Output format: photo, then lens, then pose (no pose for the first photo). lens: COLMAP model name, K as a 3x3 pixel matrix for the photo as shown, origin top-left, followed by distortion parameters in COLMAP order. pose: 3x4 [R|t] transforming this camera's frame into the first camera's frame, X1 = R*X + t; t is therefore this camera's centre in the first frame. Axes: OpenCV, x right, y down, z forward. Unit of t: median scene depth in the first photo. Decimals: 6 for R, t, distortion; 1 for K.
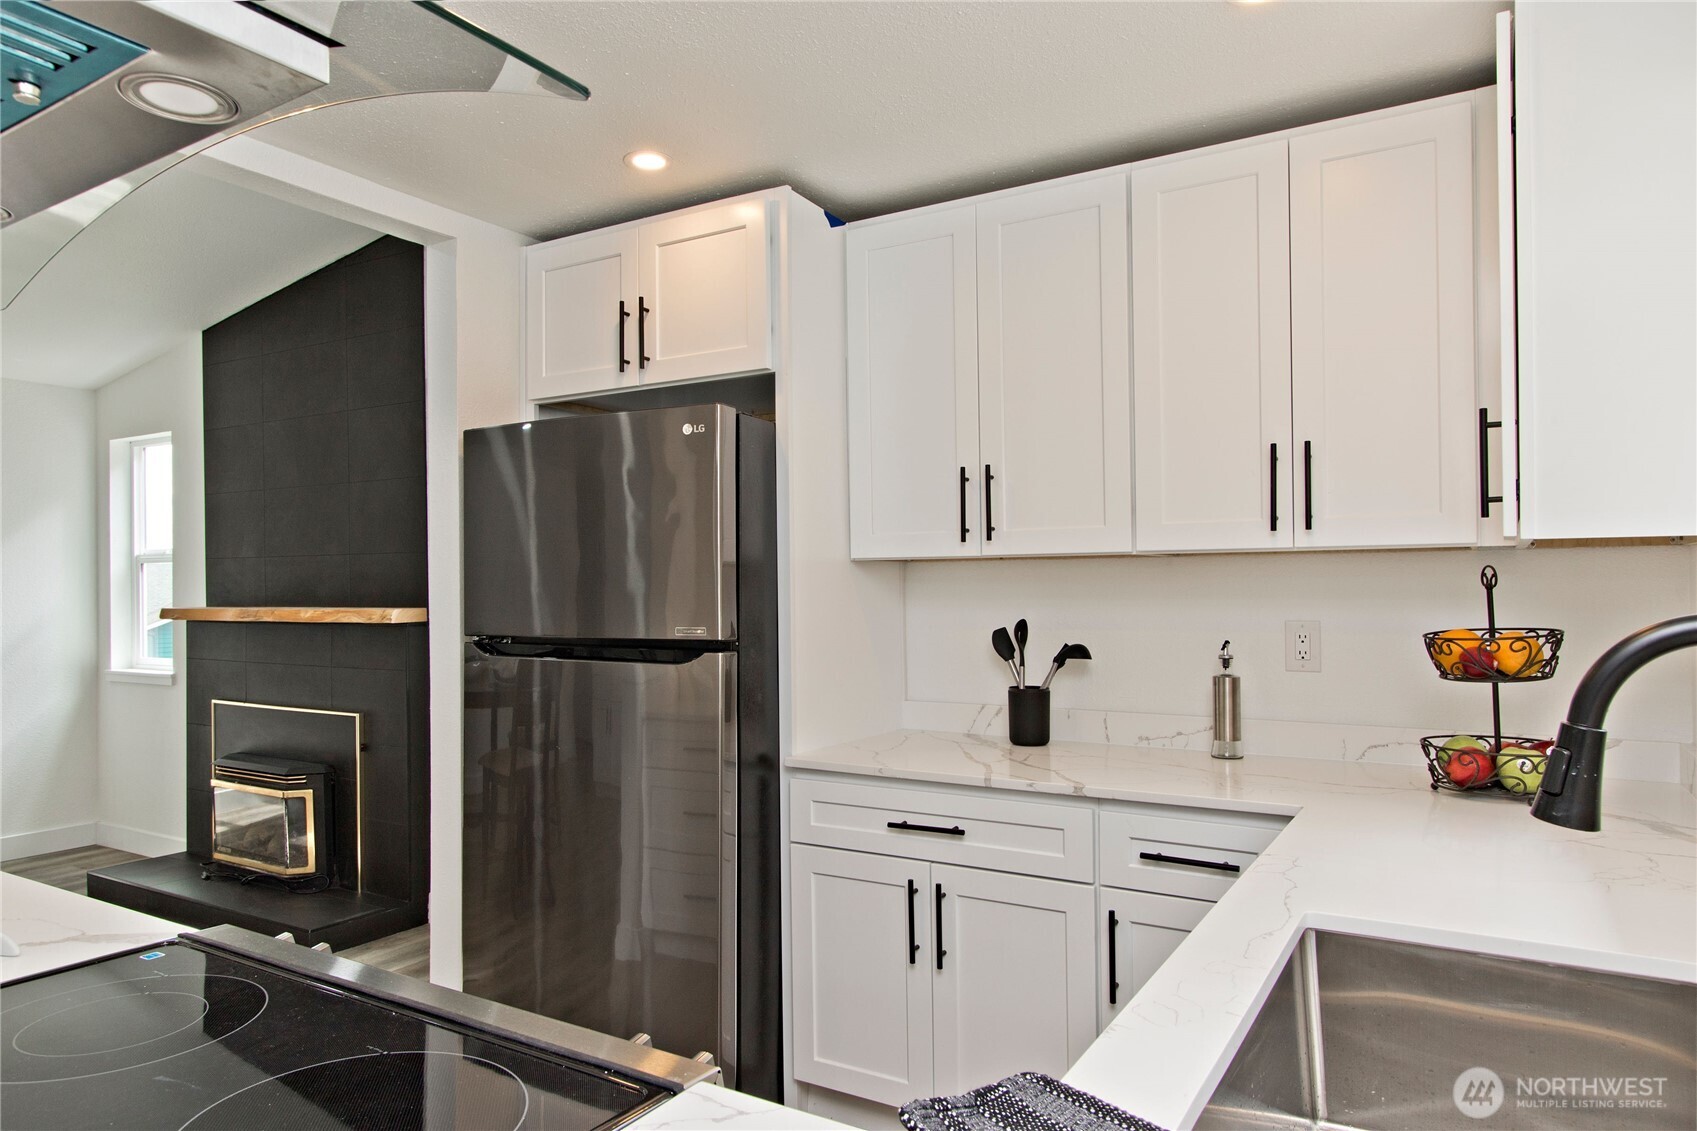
lens RADIAL K [[1070.8, 0, 841.7], [0, 1070.8, 582.5], [0, 0, 1]] dist [-0.001319, 0.000129]
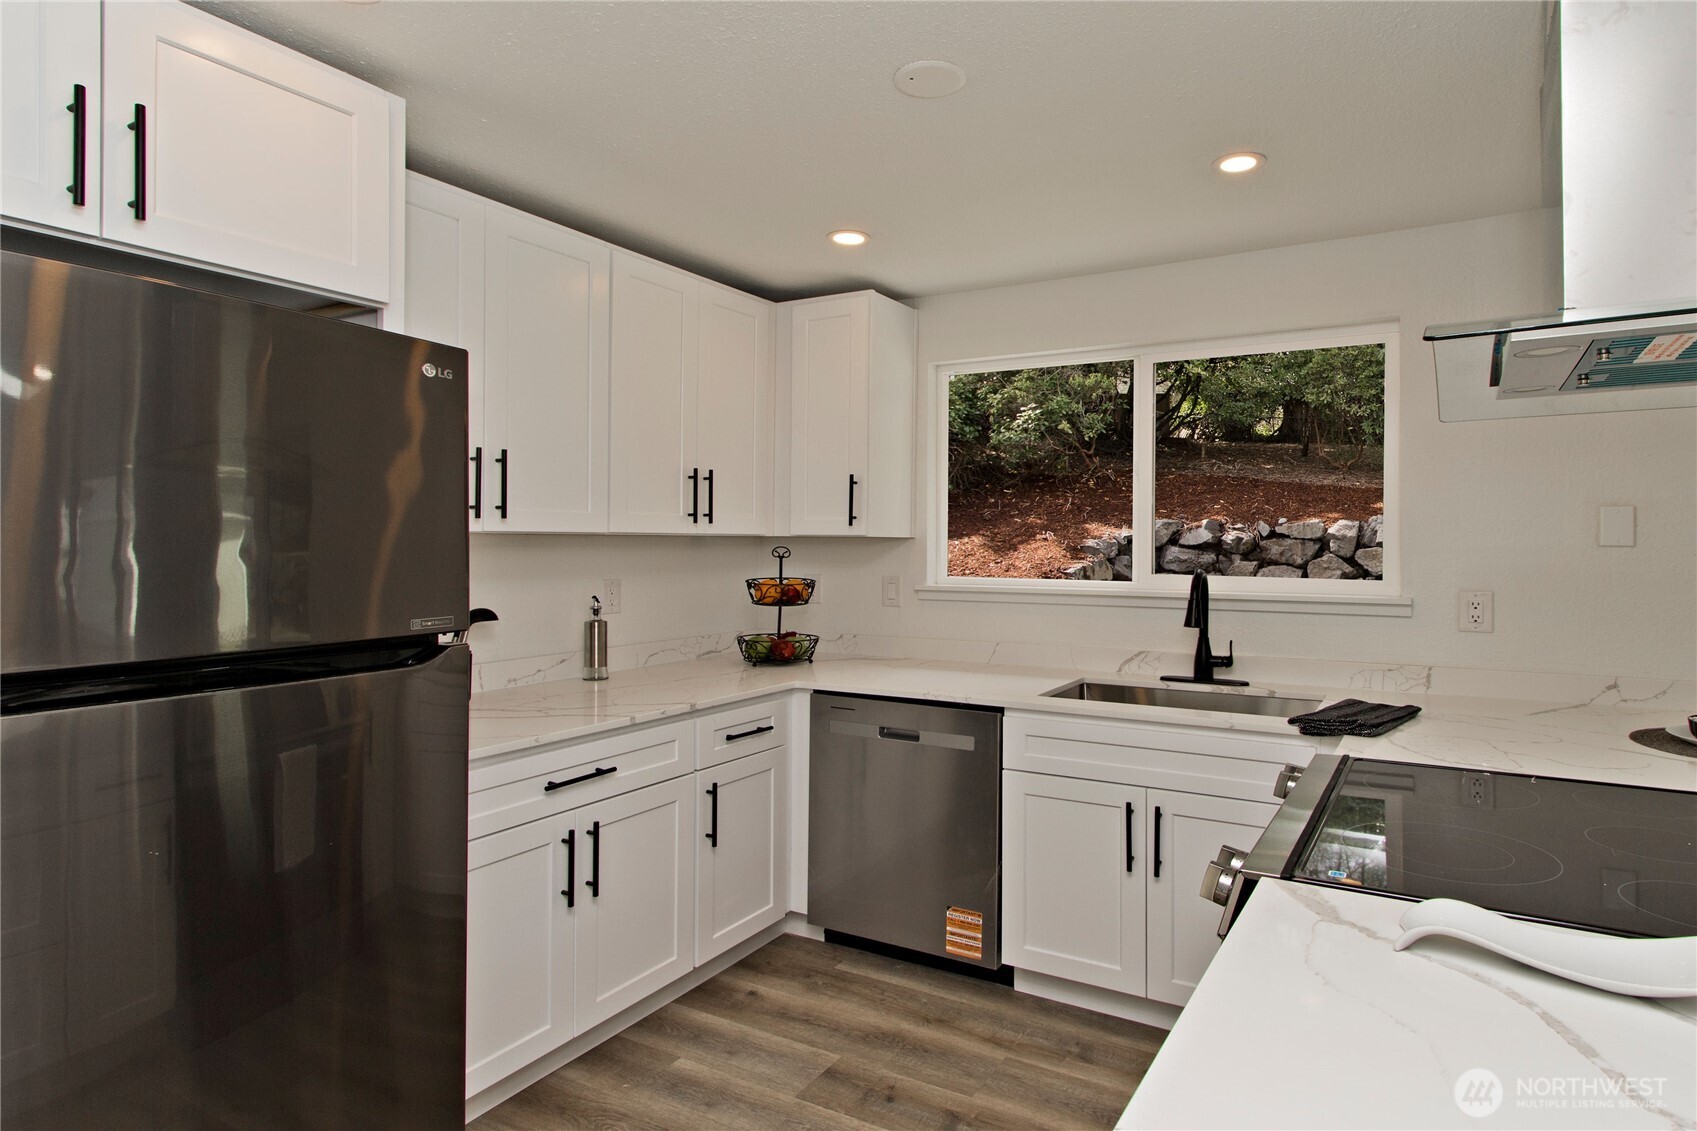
lens RADIAL K [[773.8, 0, 849.3], [0, 773.8, 536.2], [0, 0, 1]] dist [0.021431, 0.000032]
pose [[0.092468, 0.014711, 0.995607, -0.639622], [-0.007453, 0.999873, -0.014082, -0.012630], [-0.995688, -0.006118, 0.092565, 0.586111]]
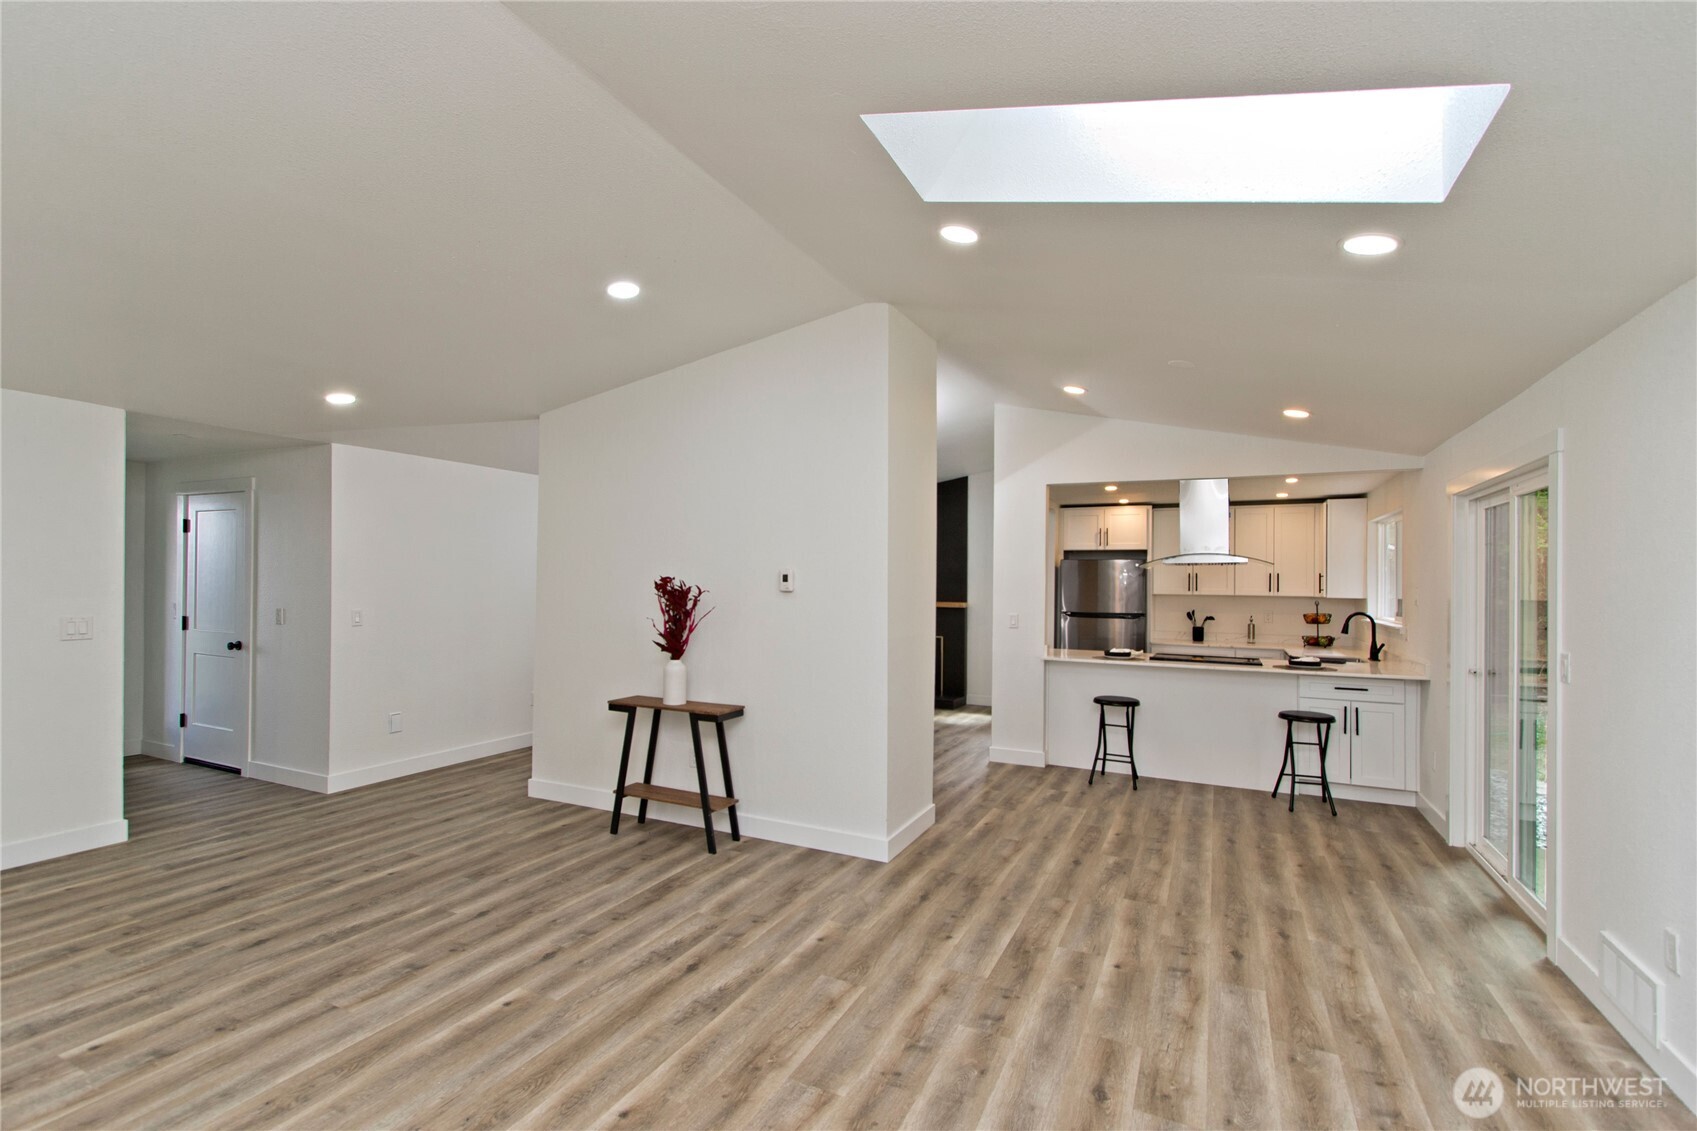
lens RADIAL K [[756.9, 0, 850.7], [0, 756.9, 587.1], [0, 0, 1]] dist [0.021518, 0.000155]
pose [[0.995625, 0.017269, 0.091830, -1.545452], [-0.018323, 0.999776, 0.010640, -0.063766], [-0.091626, -0.012276, 0.995718, -1.916943]]
